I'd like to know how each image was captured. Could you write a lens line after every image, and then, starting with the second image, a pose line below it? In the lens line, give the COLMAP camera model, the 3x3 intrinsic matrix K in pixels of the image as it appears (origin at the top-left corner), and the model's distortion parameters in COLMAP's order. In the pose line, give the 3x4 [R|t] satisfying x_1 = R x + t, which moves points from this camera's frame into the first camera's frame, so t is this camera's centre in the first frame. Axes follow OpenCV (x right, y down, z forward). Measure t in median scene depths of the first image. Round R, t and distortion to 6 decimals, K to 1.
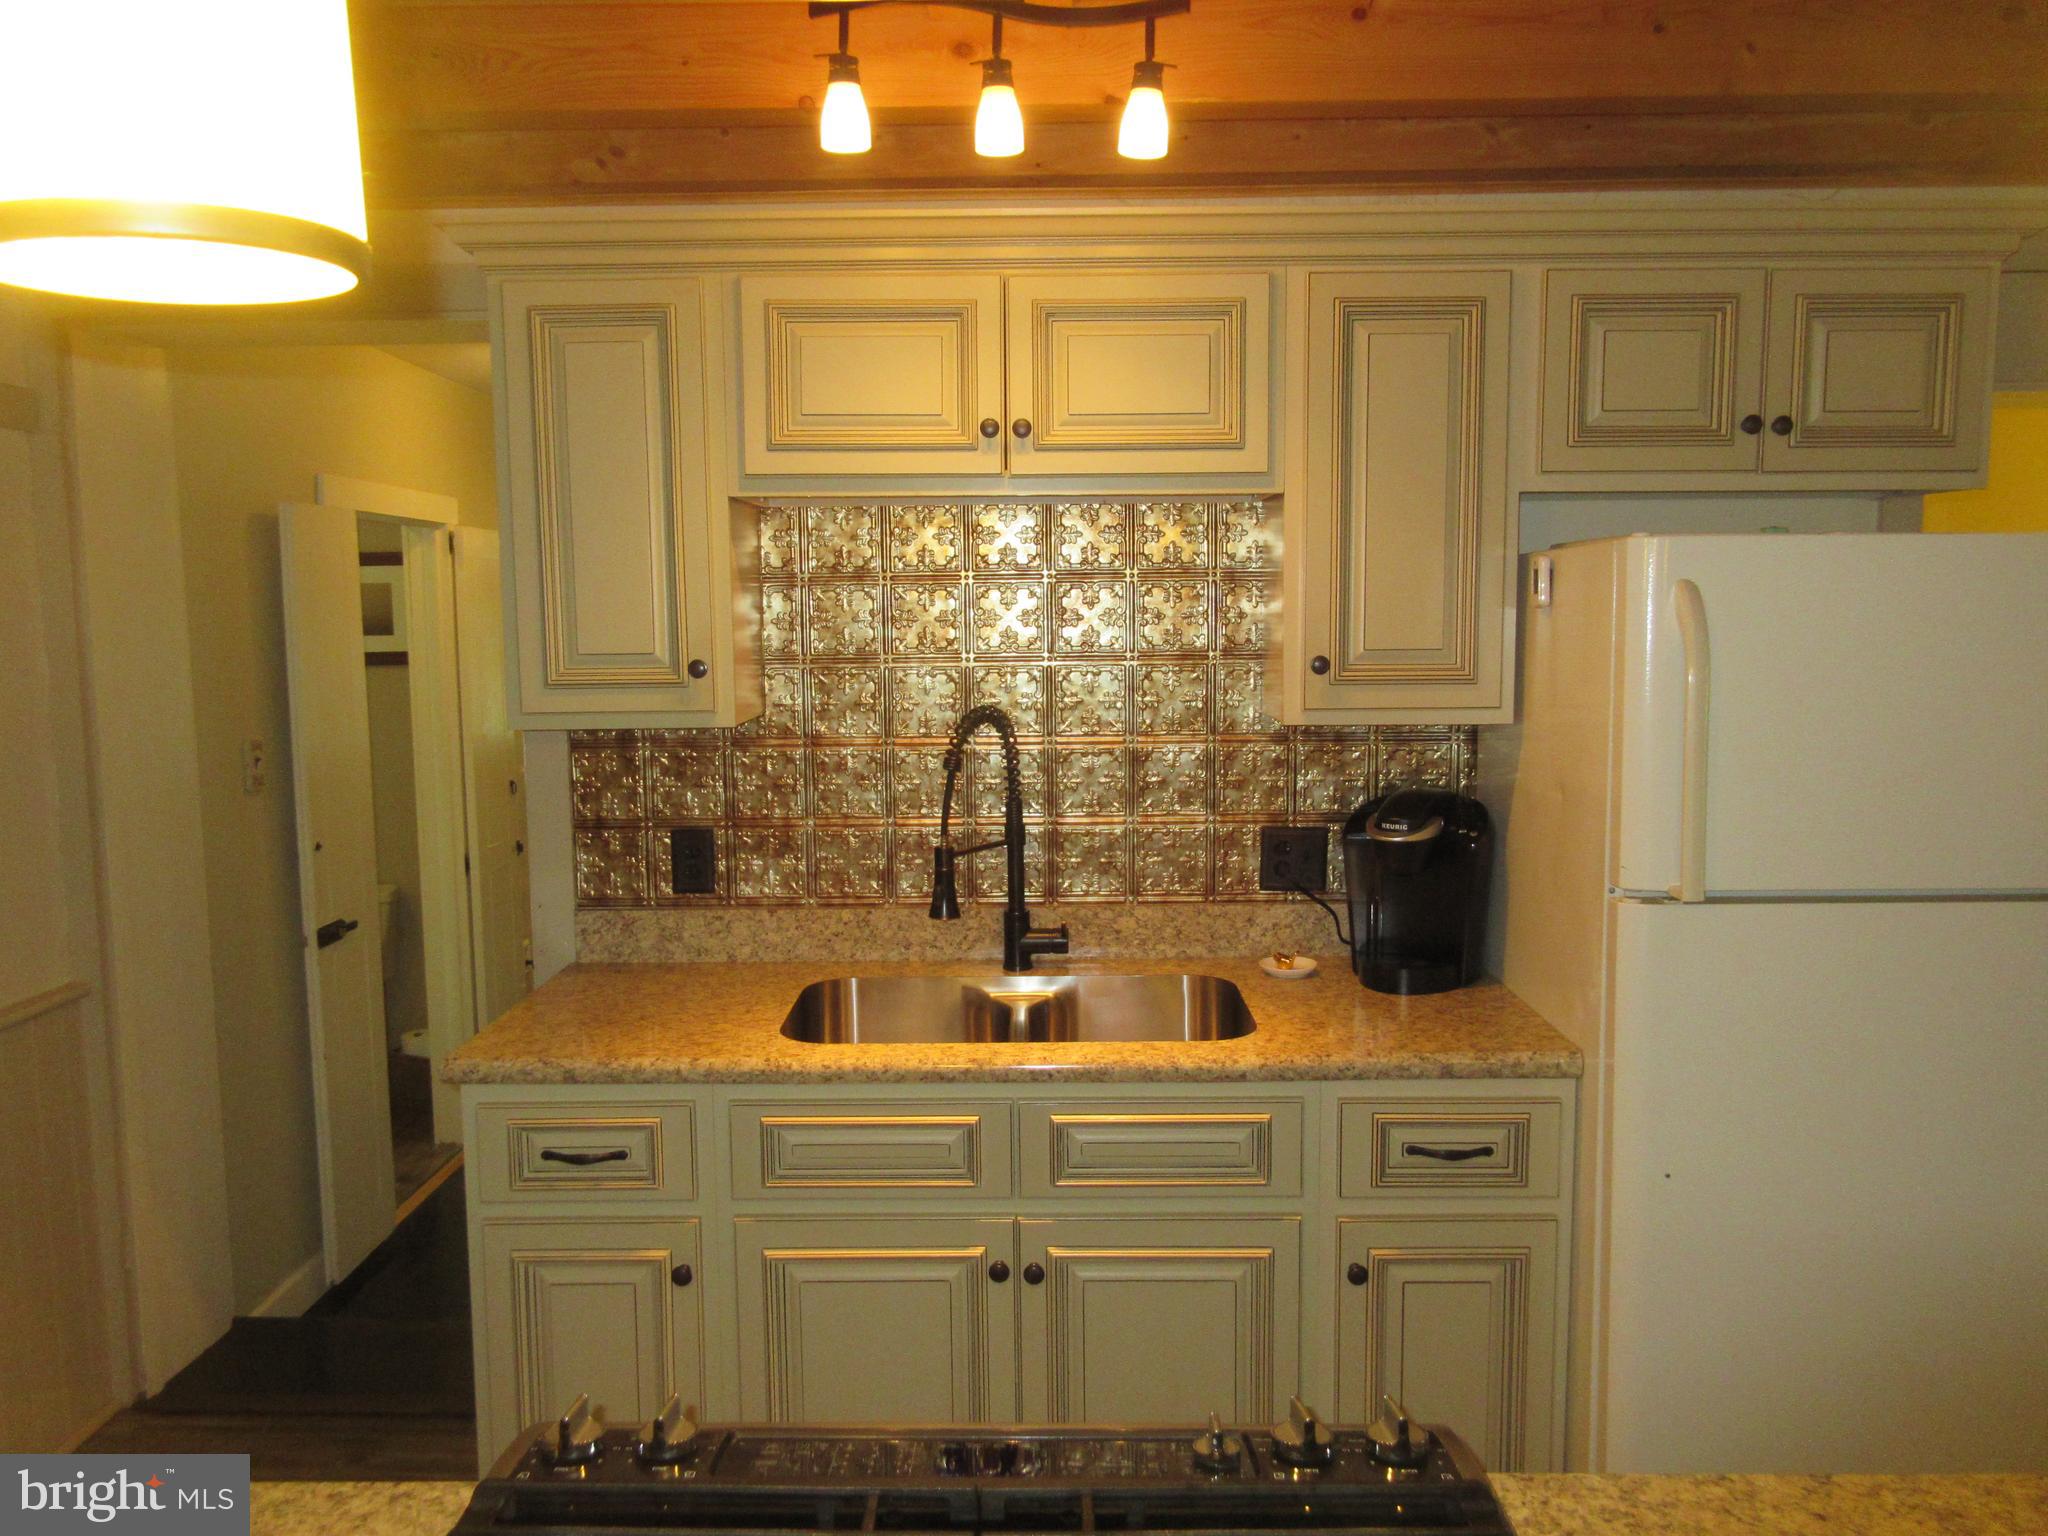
lens RADIAL K [[1528.6, 0, 1021.7], [0, 1528.6, 759.6], [0, 0, 1]] dist [-0.006228, 0.004176]
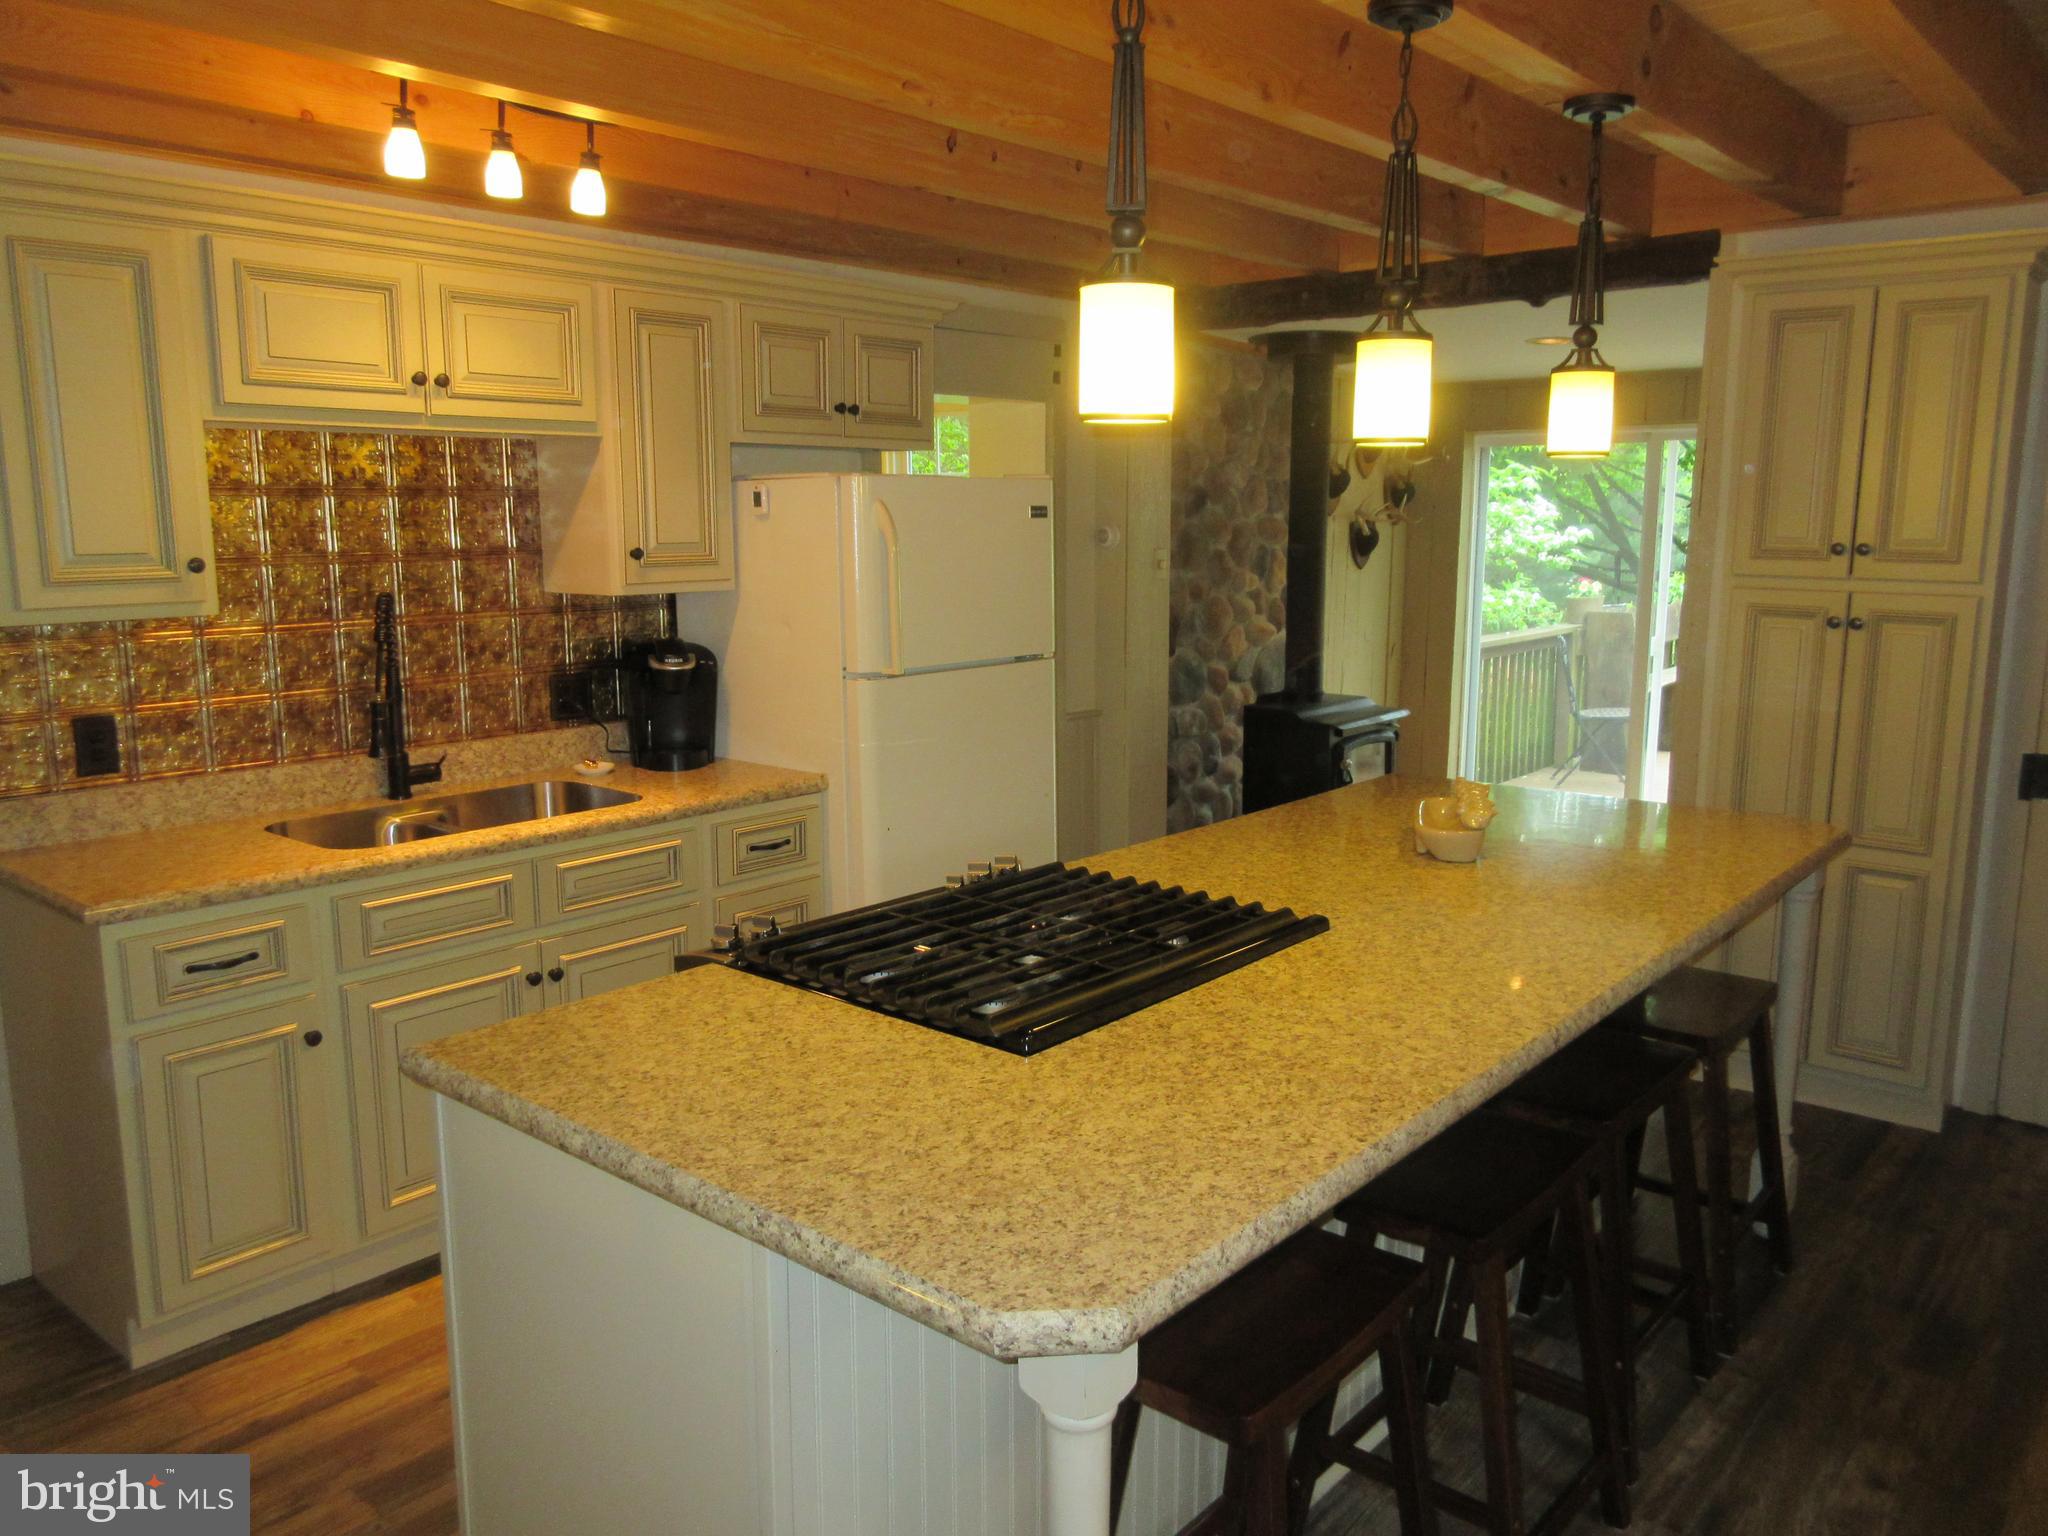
lens RADIAL K [[1528.6, 0, 1021.7], [0, 1528.6, 759.6], [0, 0, 1]] dist [-0.006228, 0.004176]
pose [[0.645039, -0.116342, 0.755241, -0.719476], [0.076164, 0.993209, 0.087949, 0.035279], [-0.760344, 0.000792, 0.649520, -0.262074]]
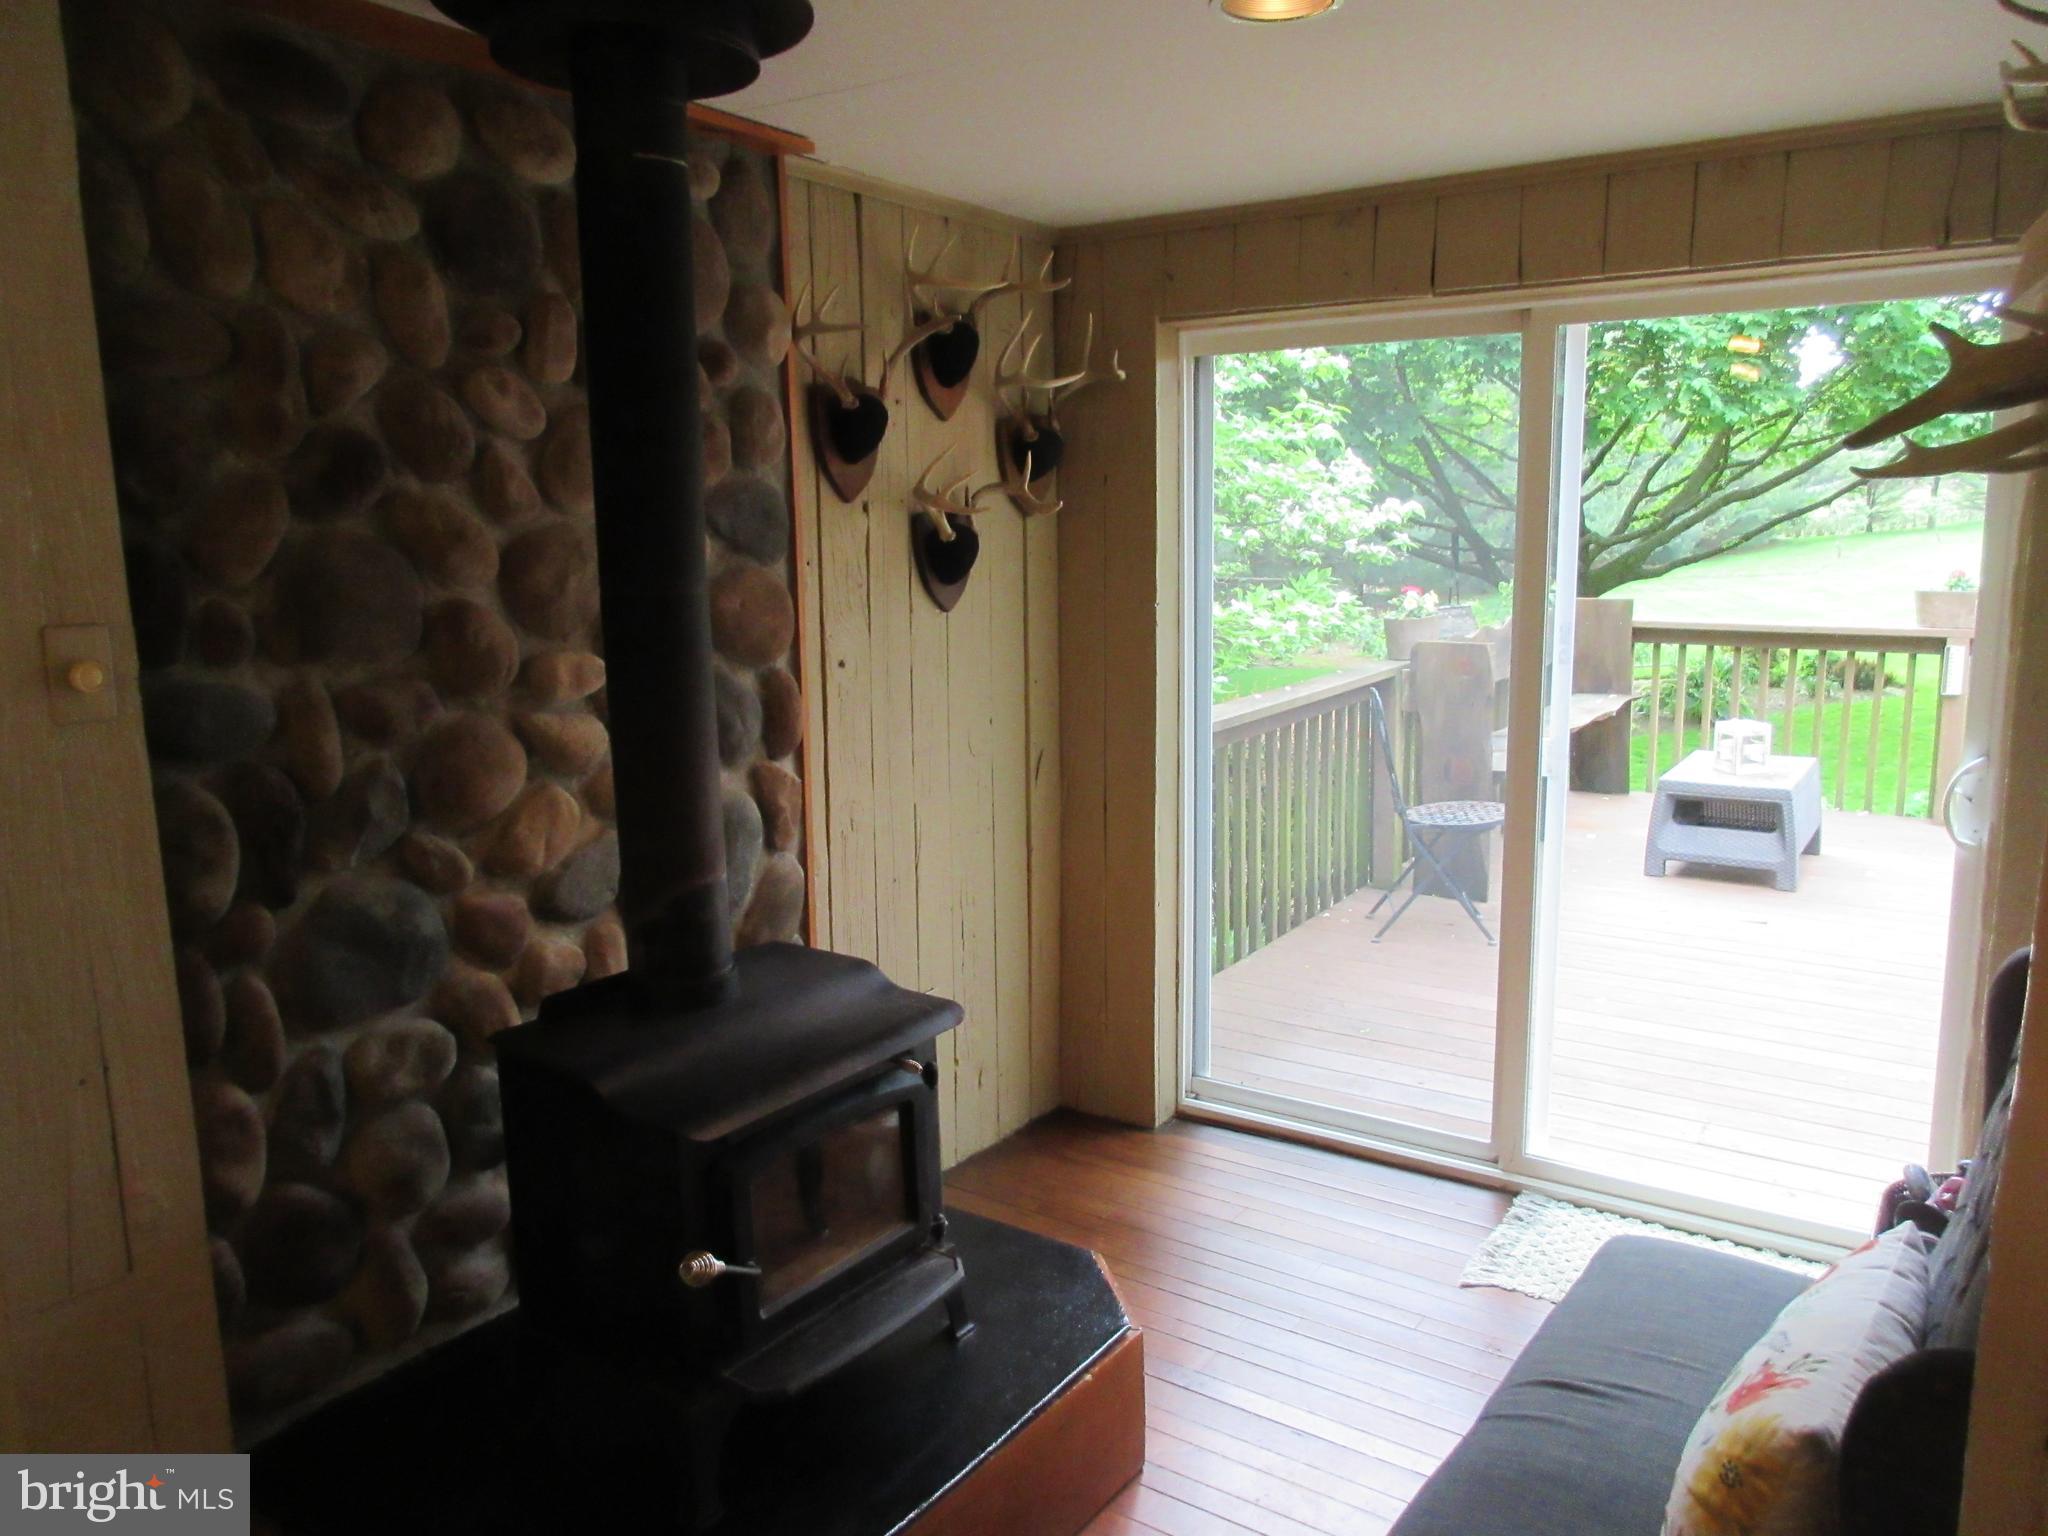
lens RADIAL K [[1528.6, 0, 1021.7], [0, 1528.6, 759.6], [0, 0, 1]] dist [-0.006228, 0.004176]
pose [[0.567223, -0.148690, 0.810030, 0.837060], [0.102993, 0.988652, 0.109357, -0.031781], [-0.817099, 0.021398, 0.576101, 0.285821]]
